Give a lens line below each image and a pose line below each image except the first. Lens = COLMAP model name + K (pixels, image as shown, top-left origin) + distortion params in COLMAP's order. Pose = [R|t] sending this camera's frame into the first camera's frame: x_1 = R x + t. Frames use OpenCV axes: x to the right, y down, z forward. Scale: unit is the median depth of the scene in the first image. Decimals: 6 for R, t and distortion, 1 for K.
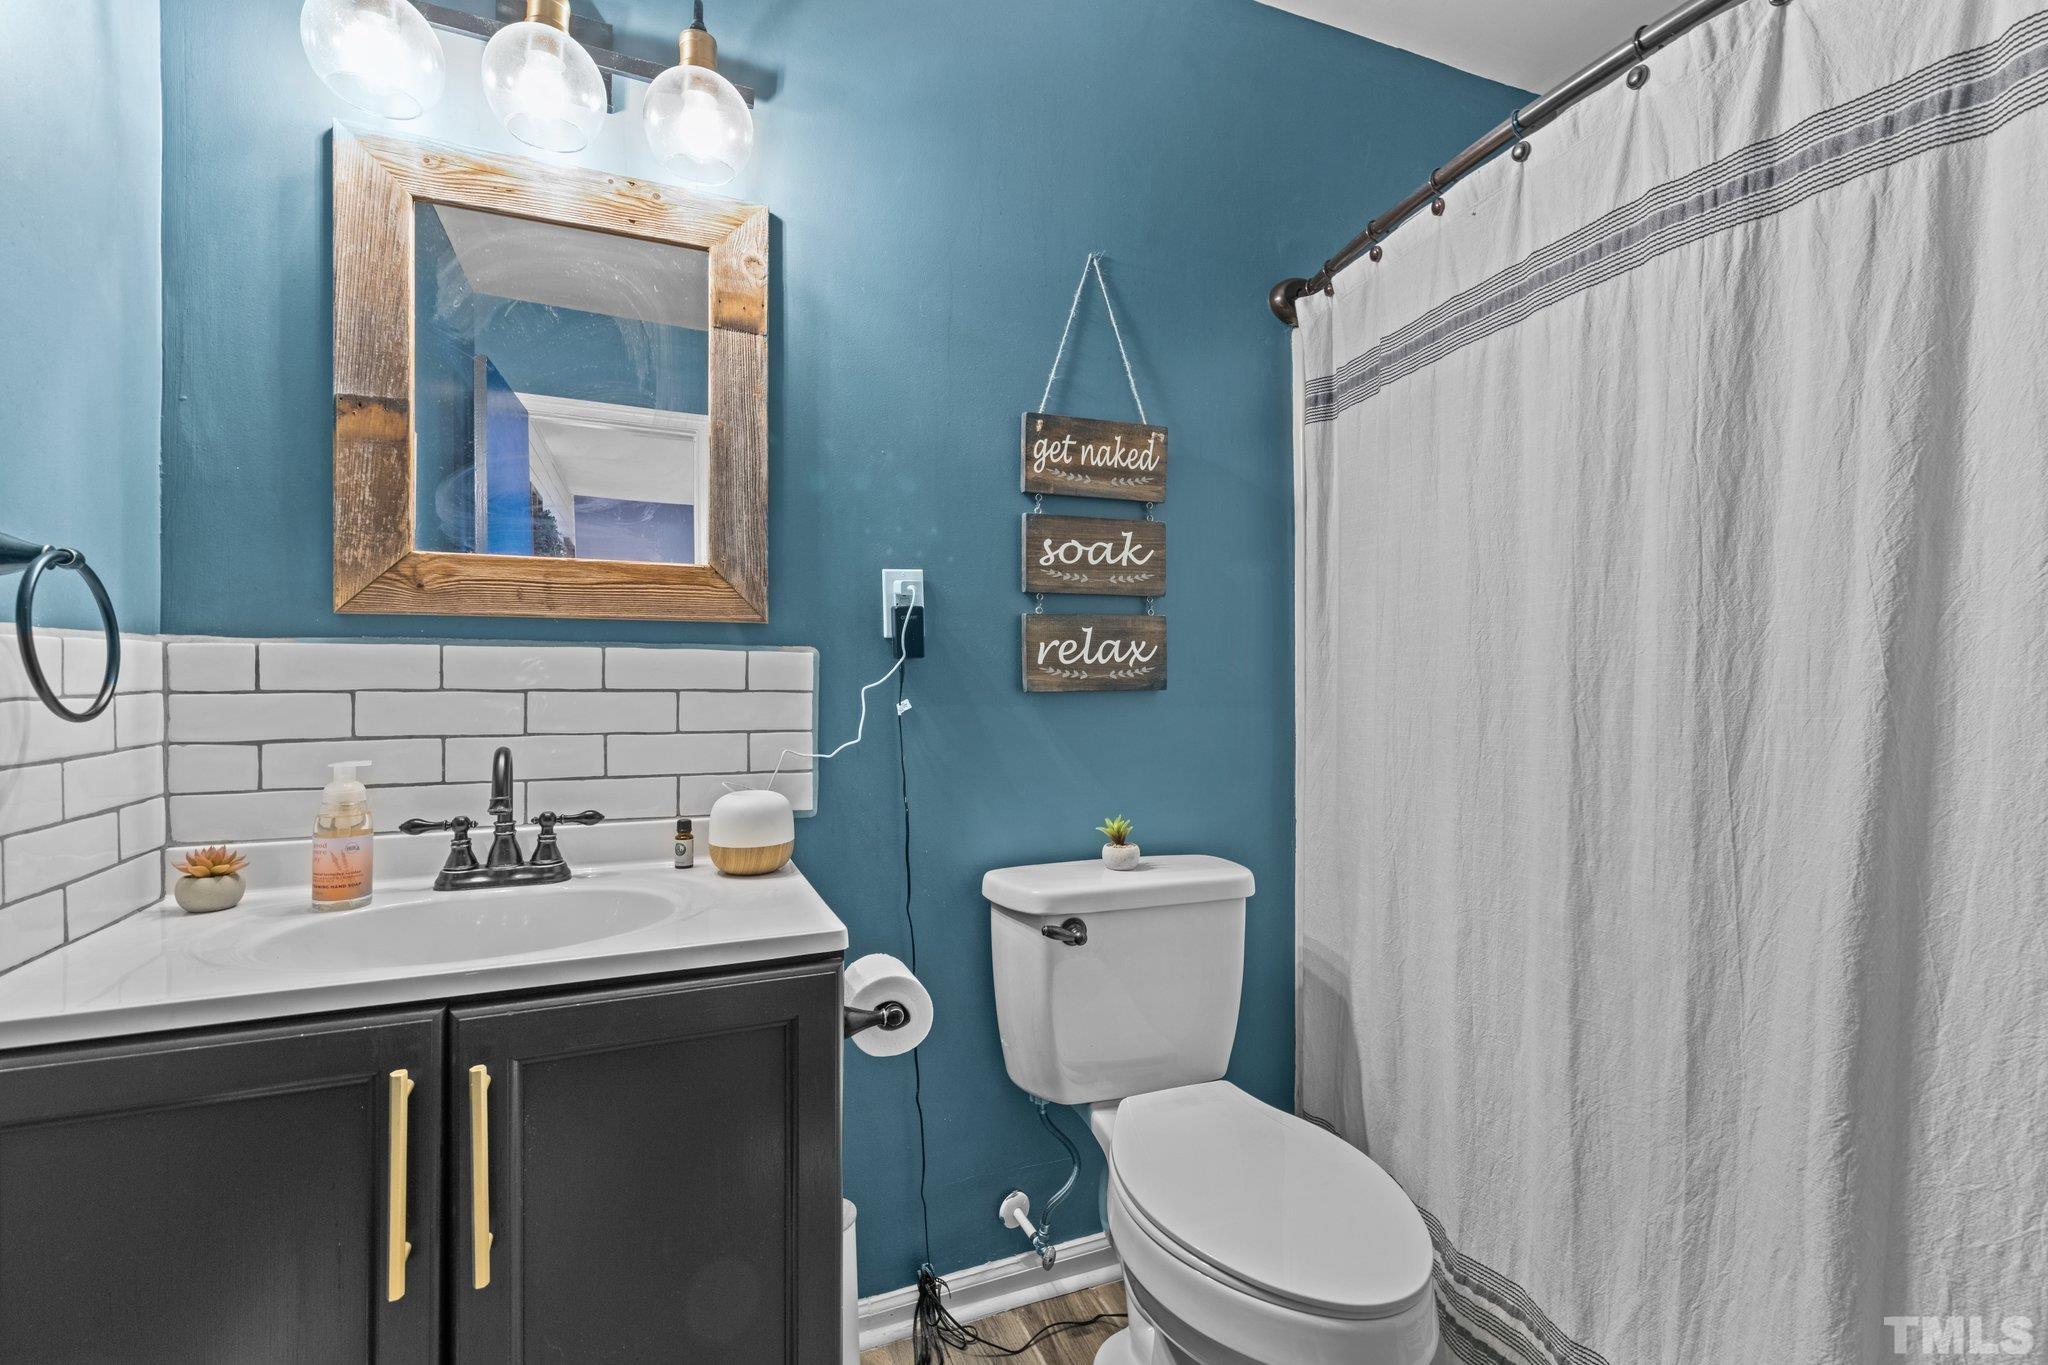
lens RADIAL K [[875.4, 0, 1016.3], [0, 875.4, 687.2], [0, 0, 1]] dist [-0.000797, -0.000390]
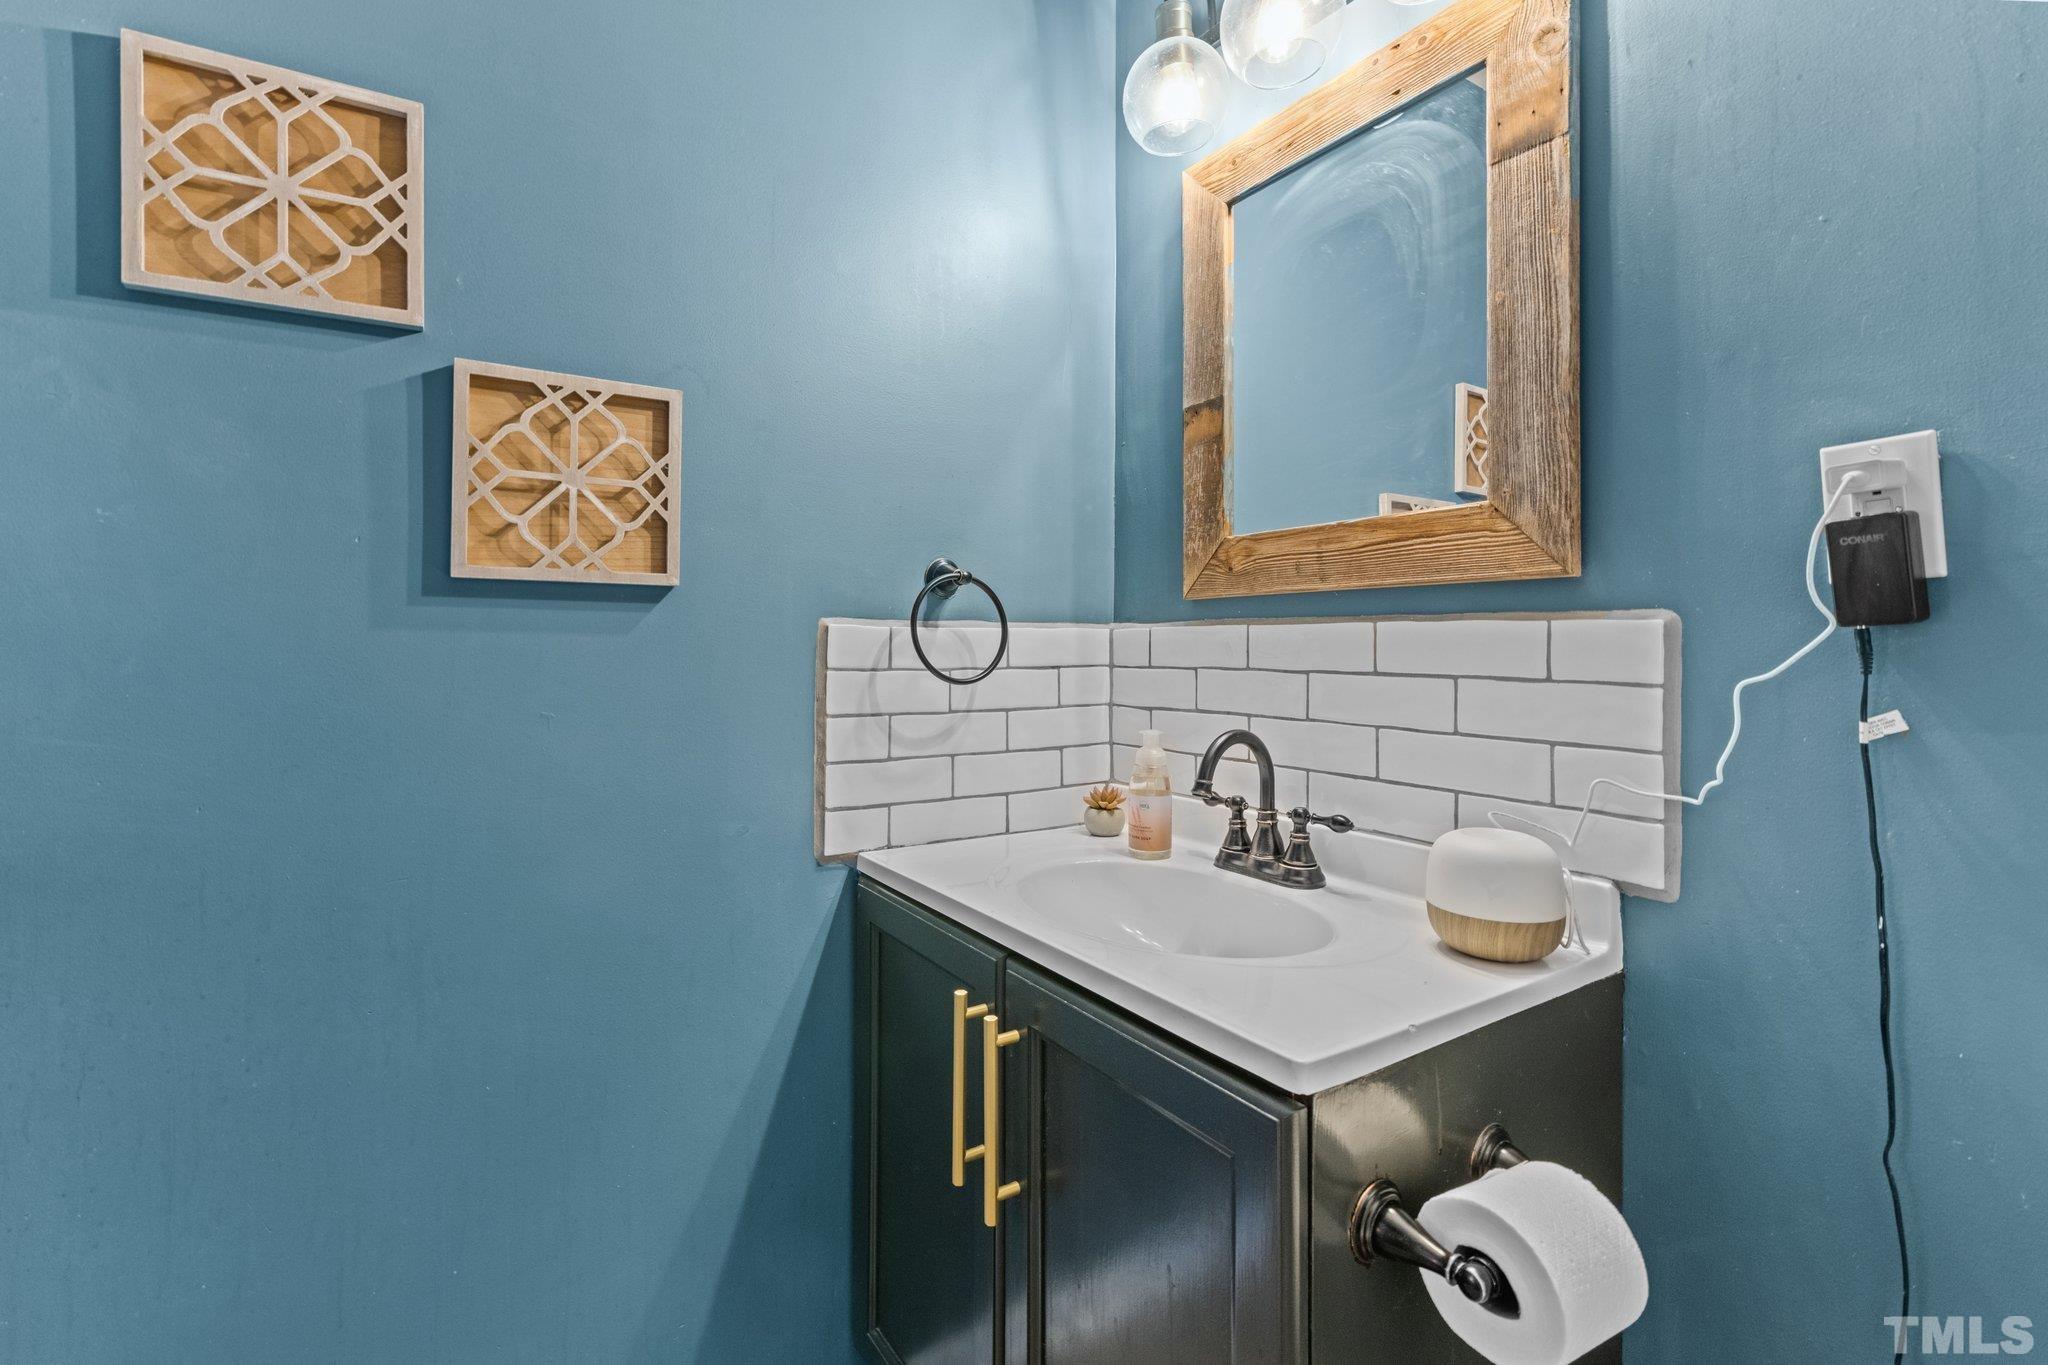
lens RADIAL K [[899.9, 0, 1024.3], [0, 899.9, 642.5], [0, 0, 1]] dist [-0.001045, 0.000136]
pose [[0.196963, -0.008135, -0.980377, 0.312467], [-0.018445, 0.999758, -0.012002, -0.010185], [0.980237, 0.020447, 0.196765, 0.530741]]
